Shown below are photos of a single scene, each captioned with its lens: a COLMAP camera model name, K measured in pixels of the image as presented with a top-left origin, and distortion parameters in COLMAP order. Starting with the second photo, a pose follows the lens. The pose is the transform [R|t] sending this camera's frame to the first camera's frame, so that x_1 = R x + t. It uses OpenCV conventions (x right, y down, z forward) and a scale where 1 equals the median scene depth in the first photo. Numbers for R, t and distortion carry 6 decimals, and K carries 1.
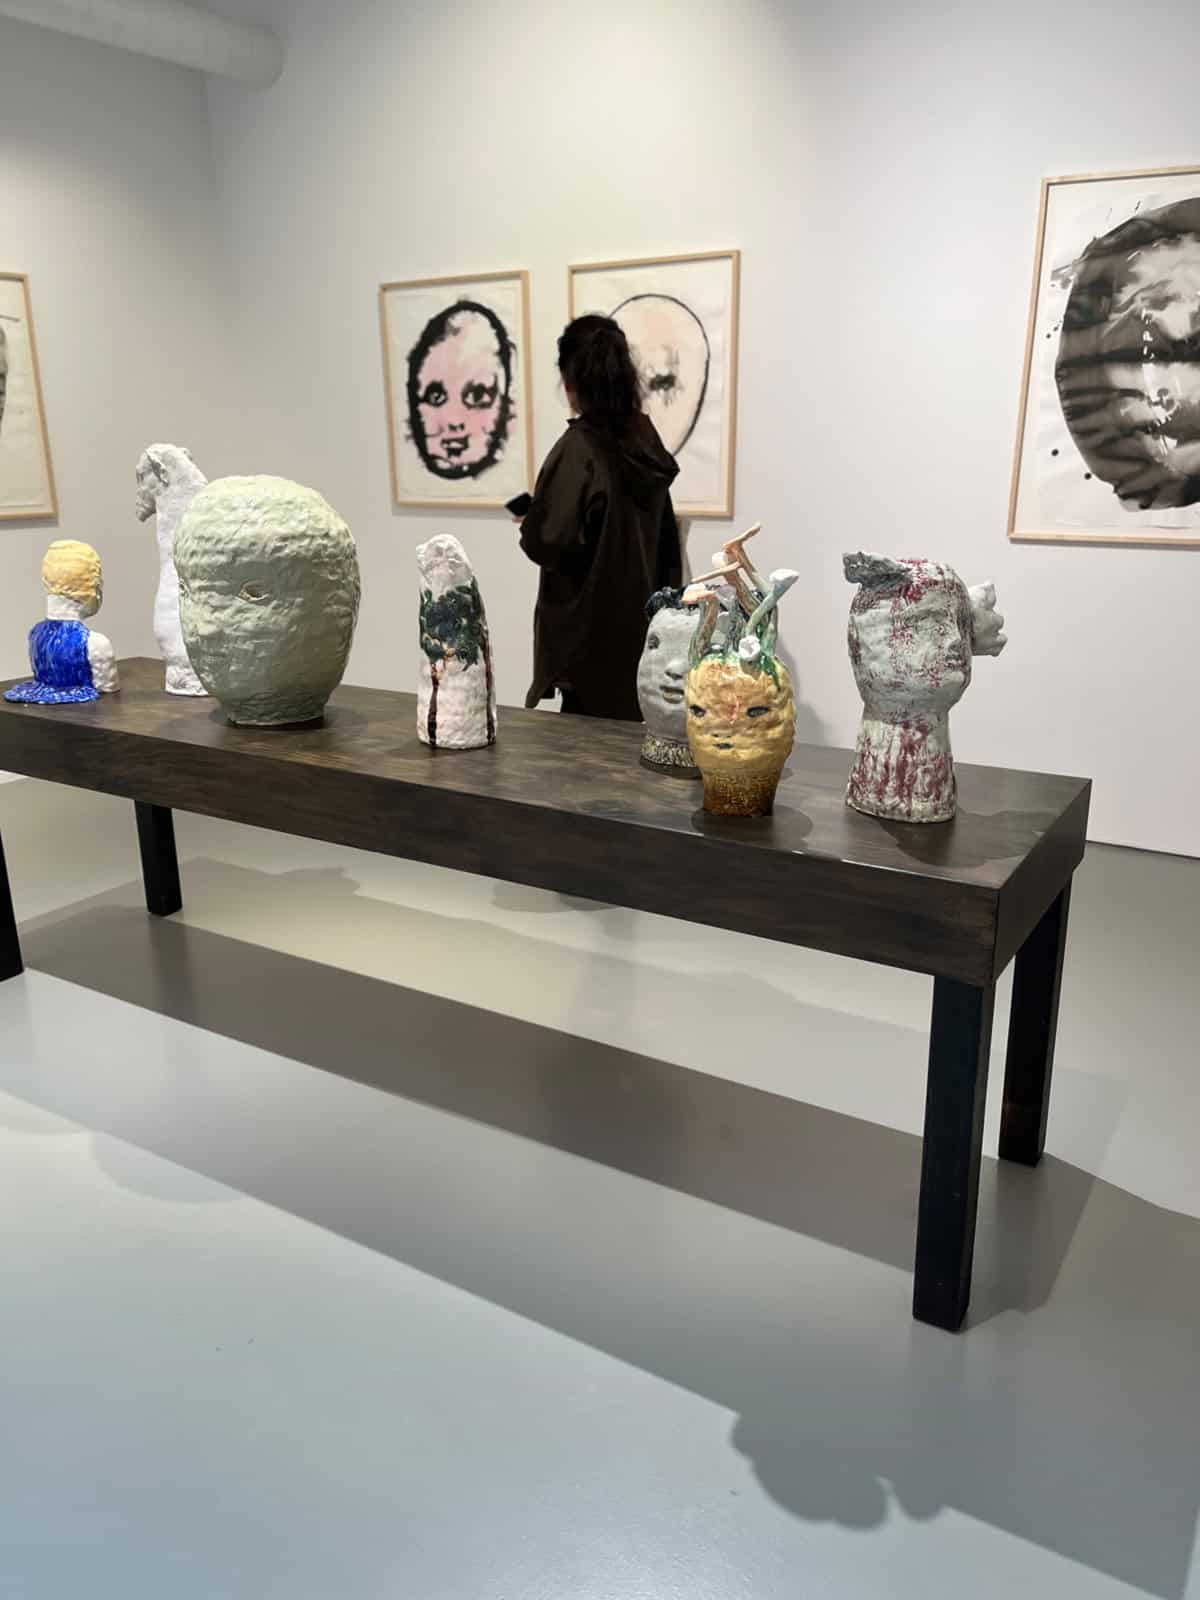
lens RADIAL K [[1215.8, 0, 599.2], [0, 1215.8, 800.5], [0, 0, 1]] dist [0.025847, -0.030421]
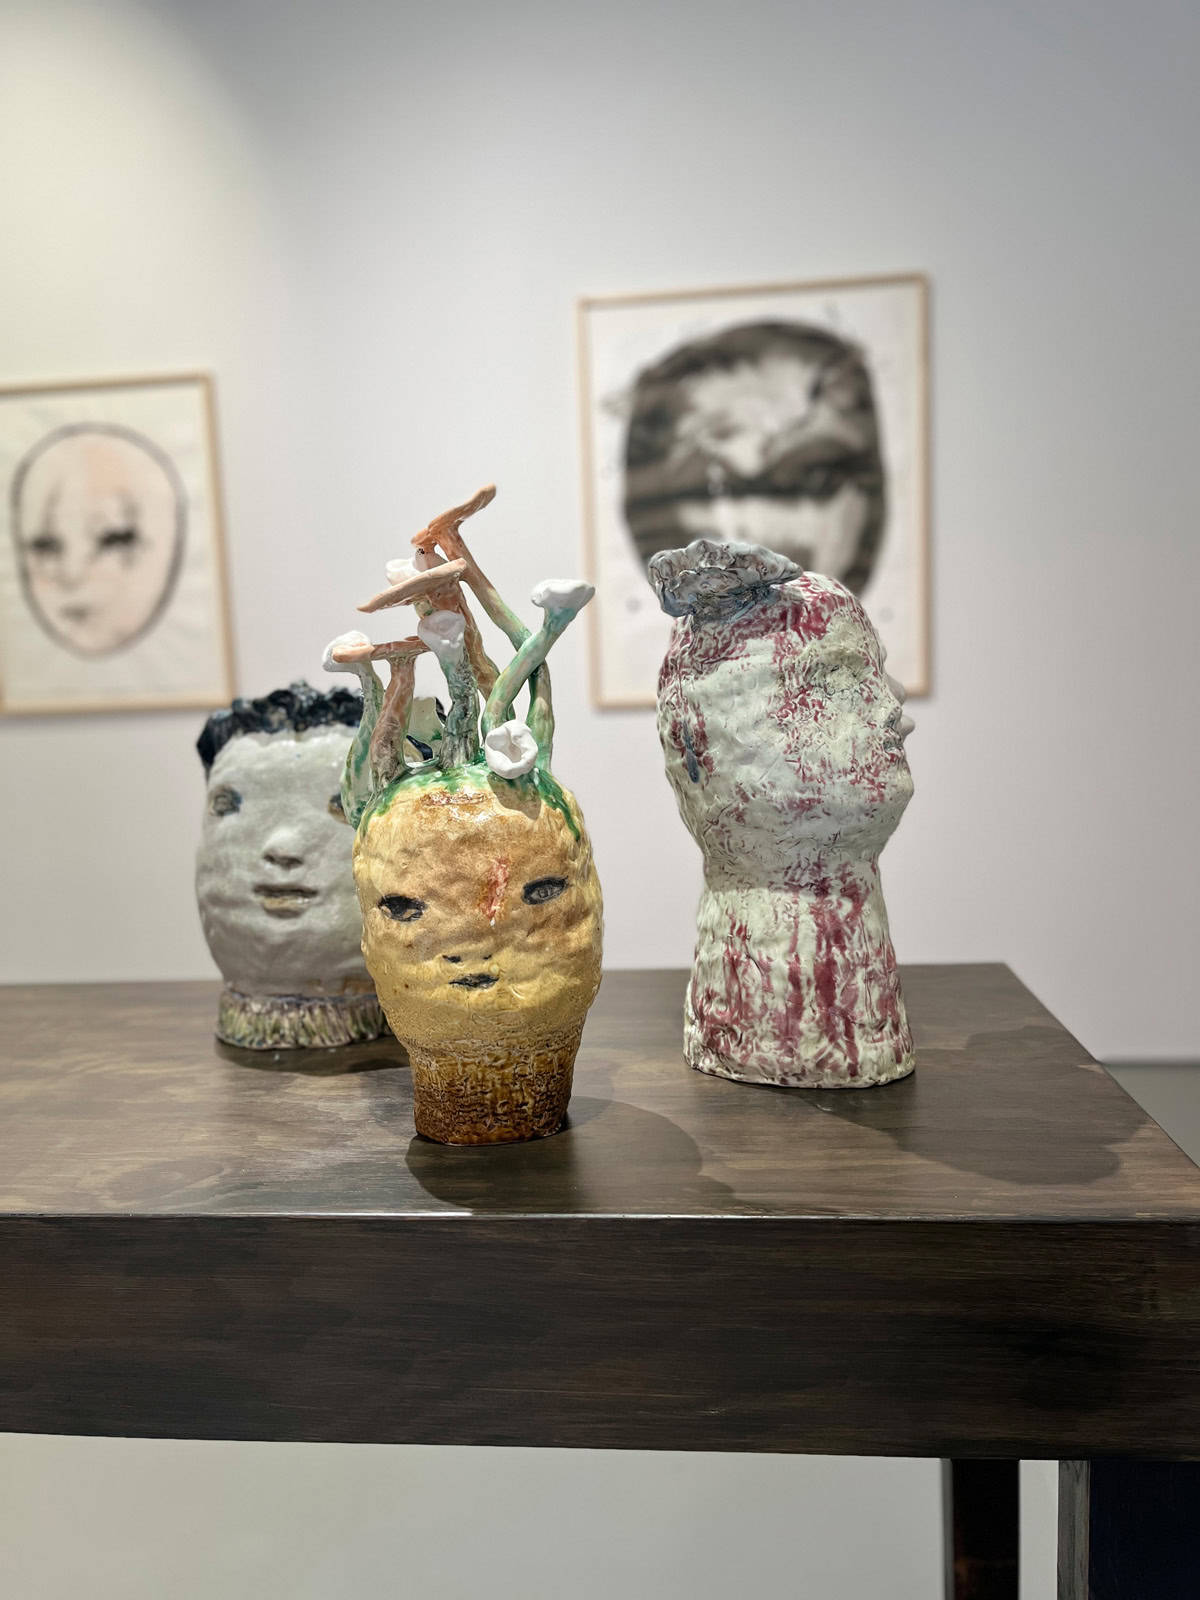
lens RADIAL K [[1215.8, 0, 602.2], [0, 1215.8, 801.8], [0, 0, 1]] dist [0.025847, -0.030421]
pose [[0.899671, -0.072224, 0.430552, -0.035433], [0.159056, 0.972663, -0.169196, -0.026799], [-0.406563, 0.220703, 0.886565, 0.587807]]
